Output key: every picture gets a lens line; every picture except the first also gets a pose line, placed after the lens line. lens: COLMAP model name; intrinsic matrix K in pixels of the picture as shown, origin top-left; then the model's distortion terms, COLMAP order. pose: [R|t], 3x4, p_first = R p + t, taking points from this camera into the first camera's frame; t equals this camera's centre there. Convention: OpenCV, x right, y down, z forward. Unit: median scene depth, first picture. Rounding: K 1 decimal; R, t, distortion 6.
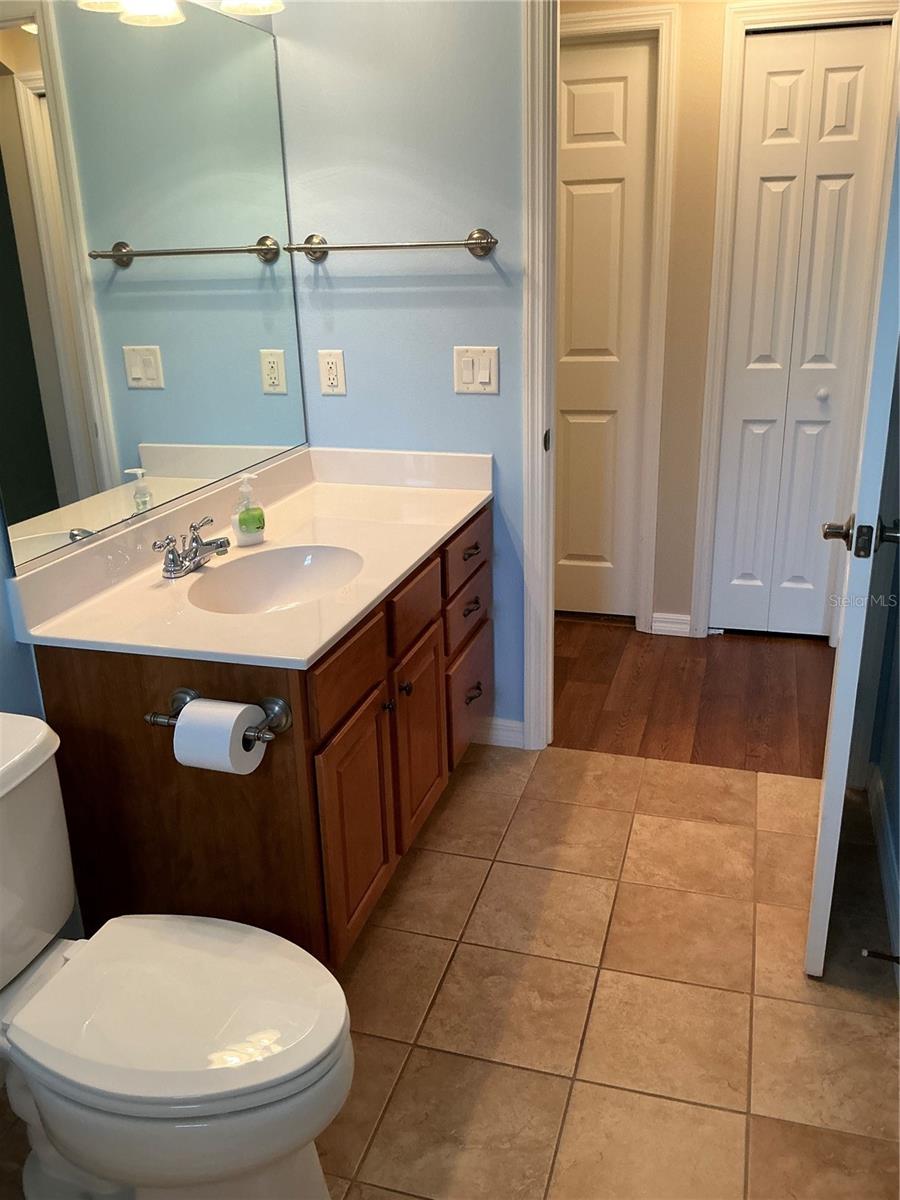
lens RADIAL K [[1001.0, 0, 450.0], [0, 1001.0, 600.0], [0, 0, 1]] dist [0.133668, -0.252758]
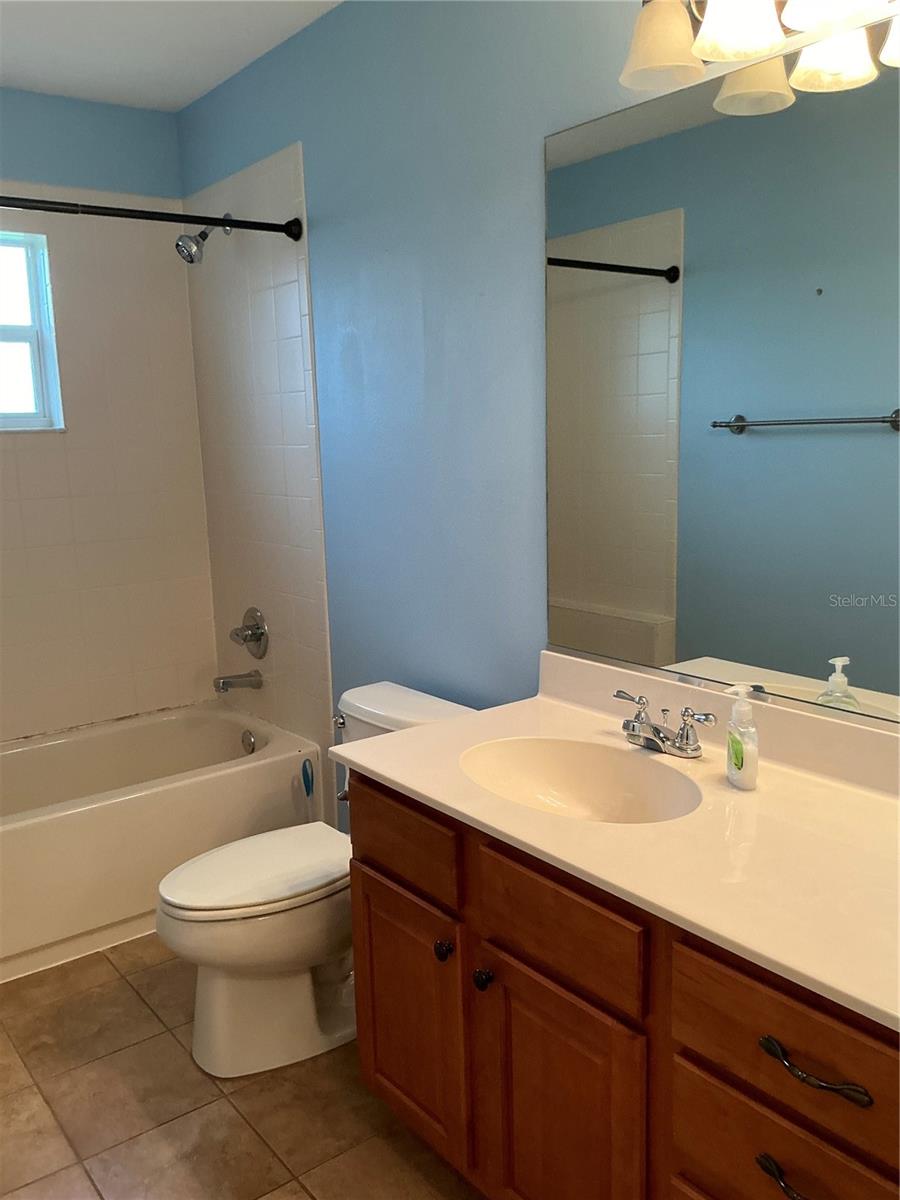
lens RADIAL K [[1001.0, 0, 450.0], [0, 1001.0, 600.0], [0, 0, 1]] dist [0.133668, -0.252758]
pose [[-0.588342, 0.183298, -0.787563, 0.570231], [-0.224001, 0.898907, 0.376550, -0.490716], [0.776967, 0.397955, -0.487805, 1.419321]]
